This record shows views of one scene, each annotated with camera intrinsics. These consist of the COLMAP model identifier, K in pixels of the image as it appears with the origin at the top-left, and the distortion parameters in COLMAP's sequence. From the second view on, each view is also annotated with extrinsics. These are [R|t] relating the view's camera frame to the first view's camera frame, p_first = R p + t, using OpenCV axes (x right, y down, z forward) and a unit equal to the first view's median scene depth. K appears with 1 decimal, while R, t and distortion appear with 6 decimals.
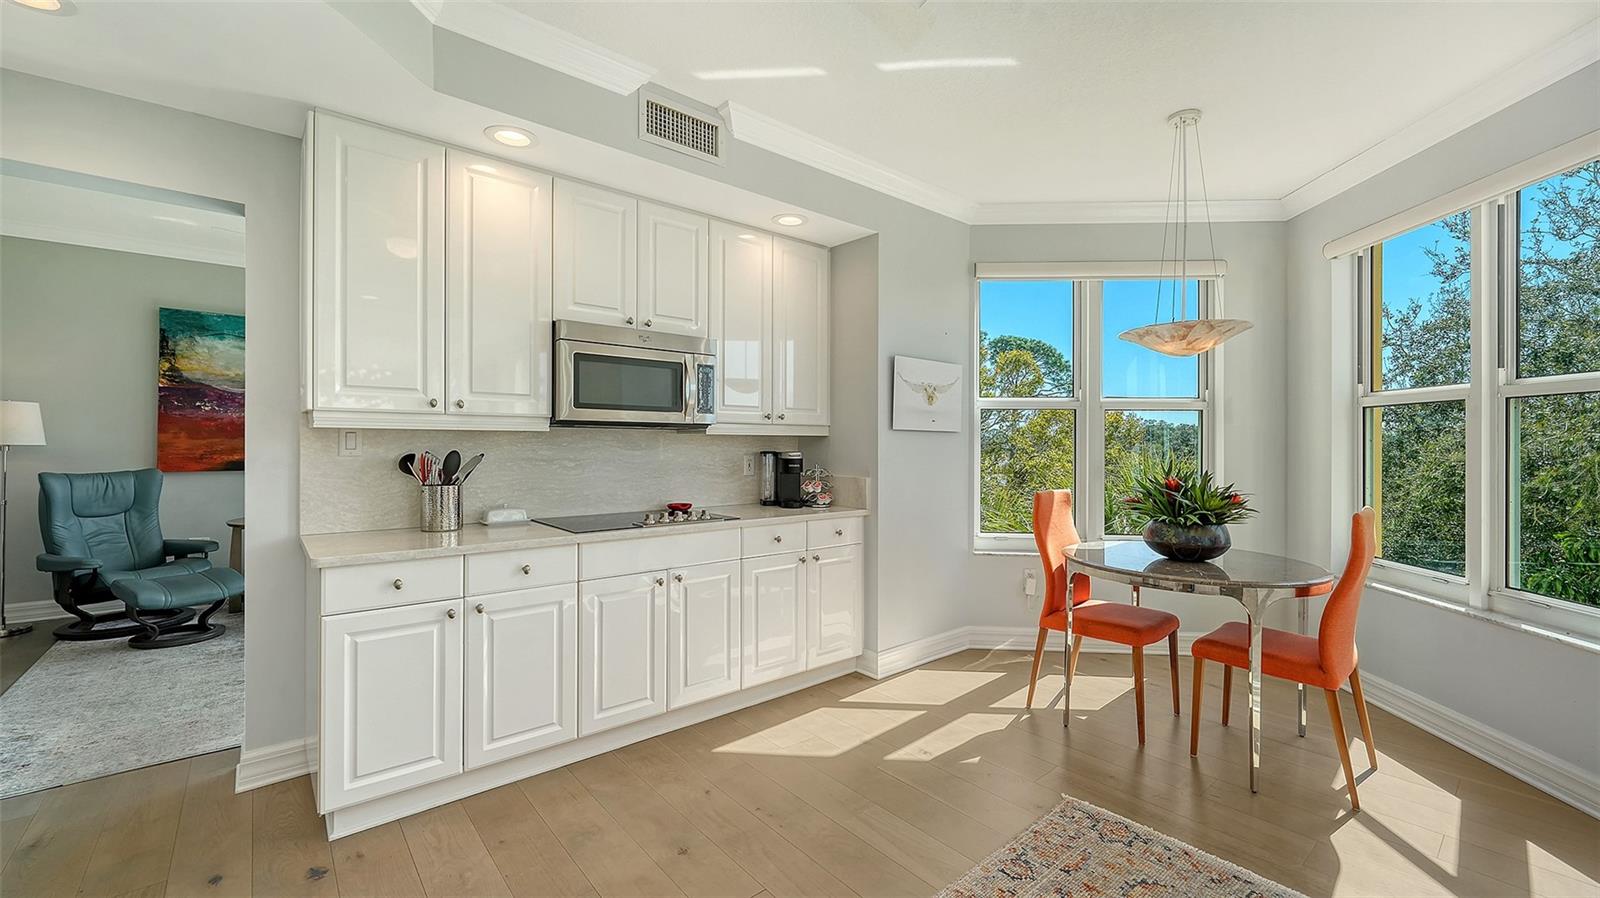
lens RADIAL K [[650.1, 0, 806.9], [0, 650.1, 438.6], [0, 0, 1]] dist [0.000417, -0.000030]
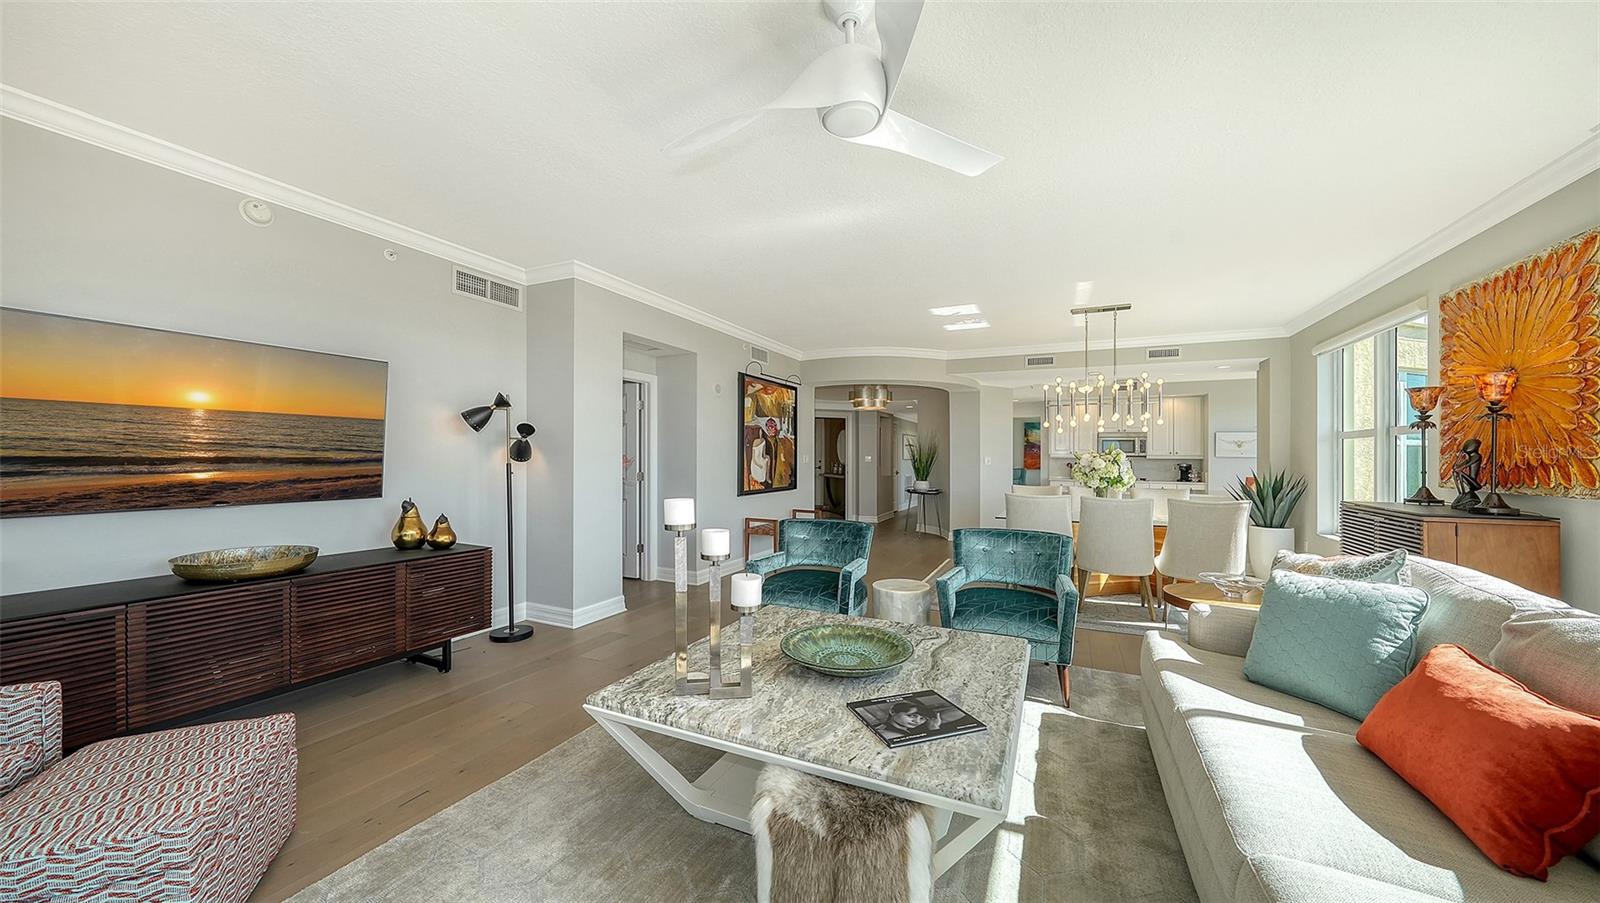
lens RADIAL K [[559.5, 0, 802.7], [0, 559.5, 452.3], [0, 0, 1]] dist [-0.002164, -0.000311]
pose [[0.418657, -0.010415, -0.908085, 1.916788], [-0.002410, 0.999918, -0.012579, 0.001816], [0.908141, 0.007455, 0.418598, -2.081040]]
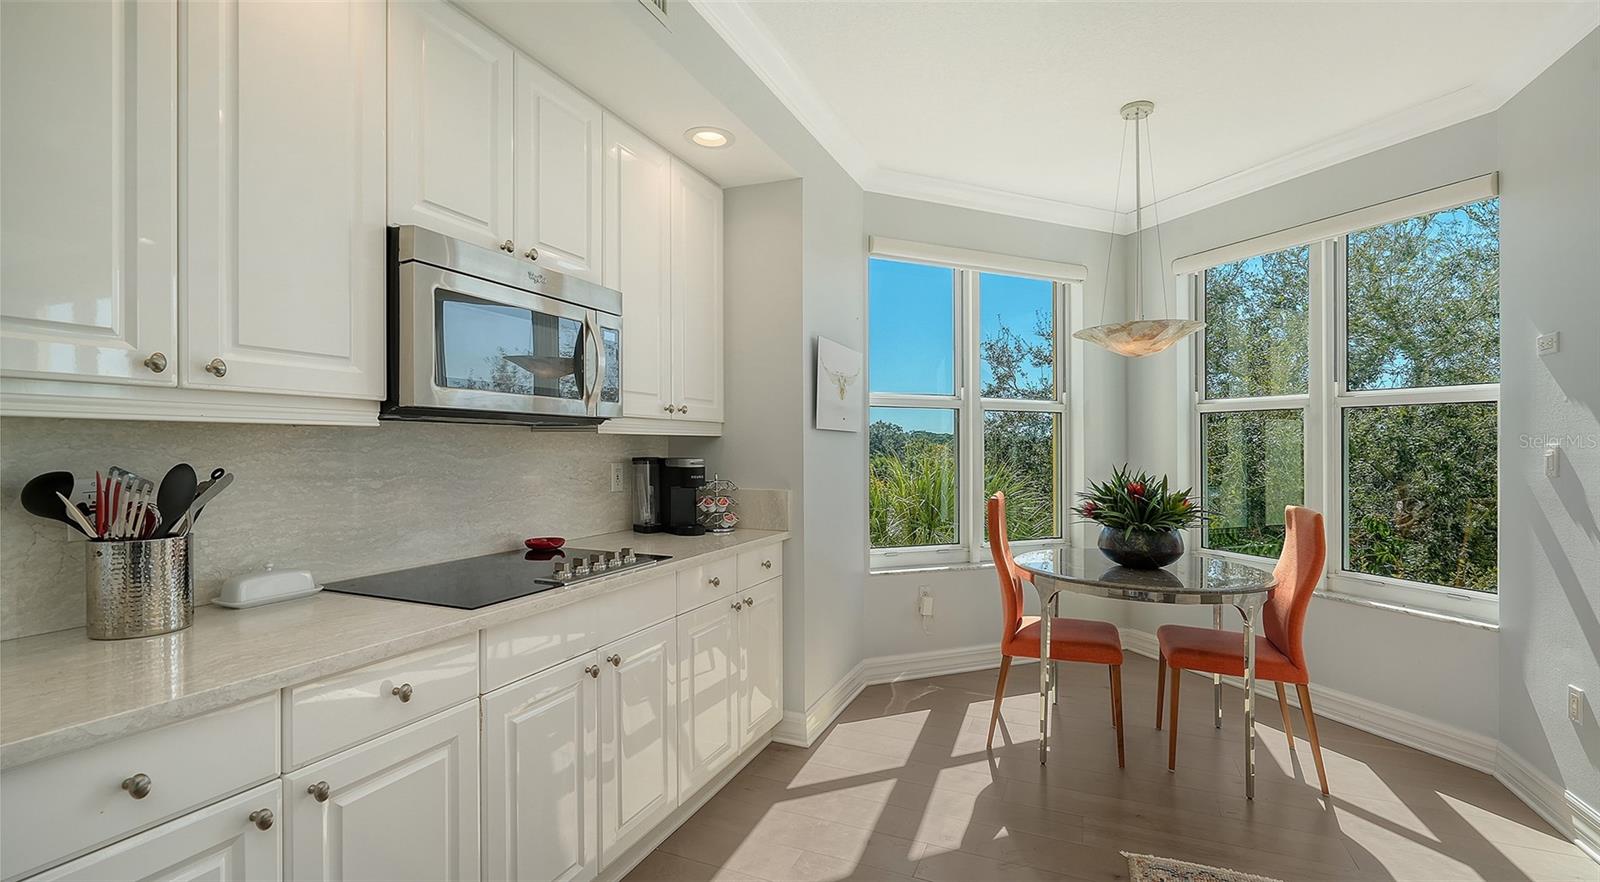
lens RADIAL K [[708.3, 0, 813.8], [0, 708.3, 443.3], [0, 0, 1]] dist [0.000457, 0.000078]
pose [[0.887395, 0.001481, 0.461007, -0.306242], [-0.005395, 0.999960, 0.007172, -0.002938], [-0.460977, -0.008851, 0.887368, 0.264350]]
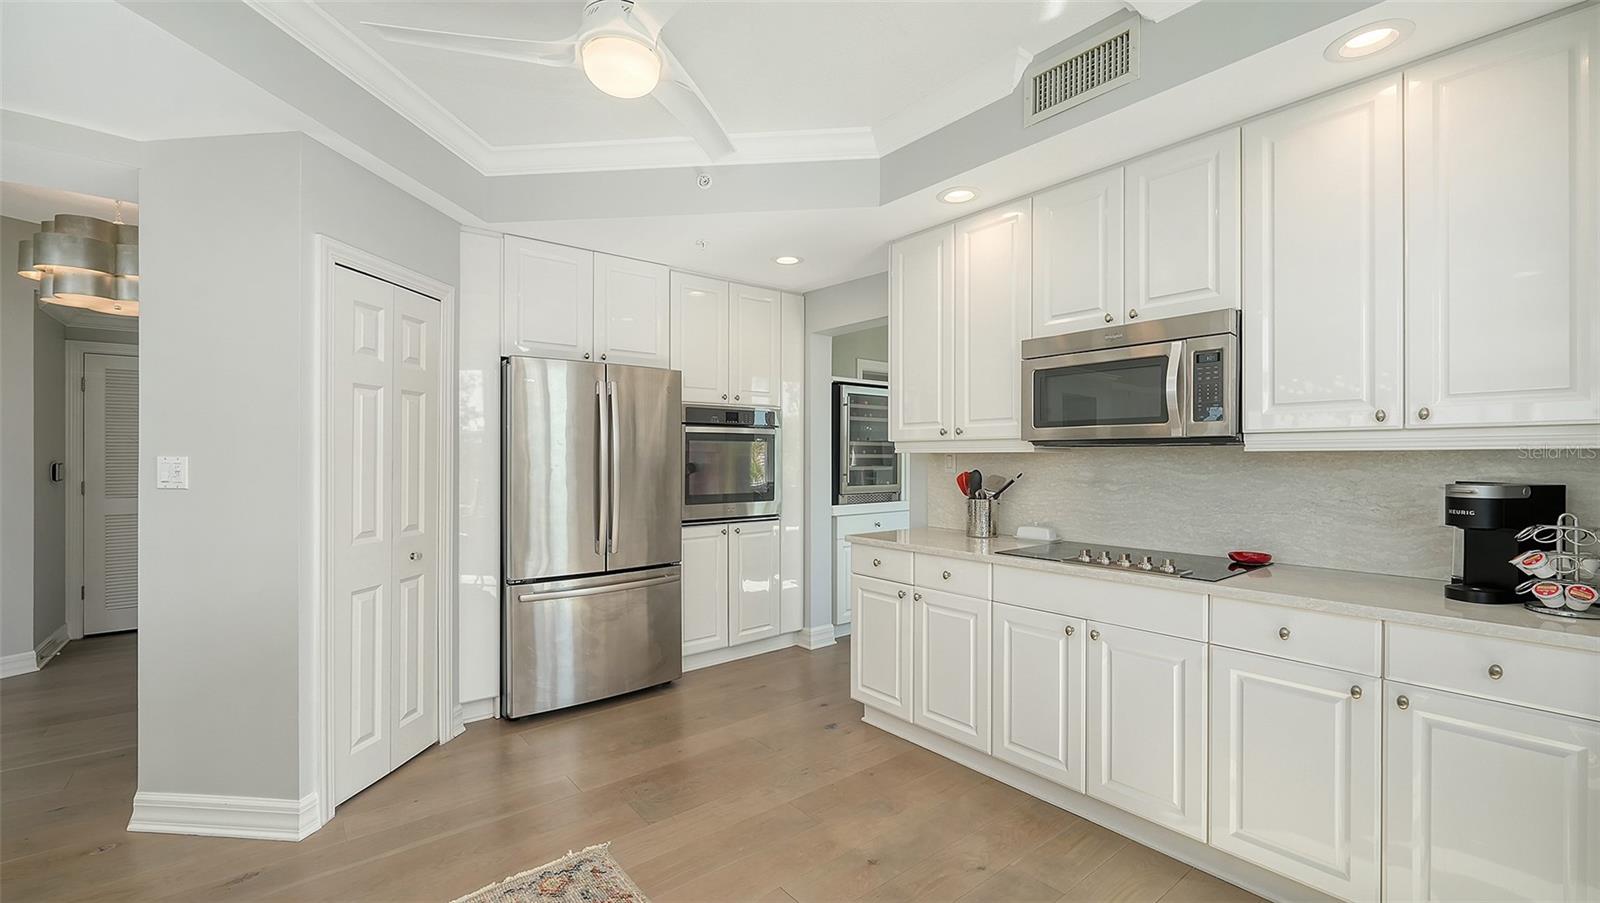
lens RADIAL K [[647.6, 0, 797.0], [0, 647.6, 456.5], [0, 0, 1]] dist [-0.017733, -0.000093]
pose [[-0.032464, -0.009071, -0.999432, 0.531790], [0.004468, 0.999948, -0.009221, 0.002672], [0.999463, -0.004765, -0.032422, 0.586038]]
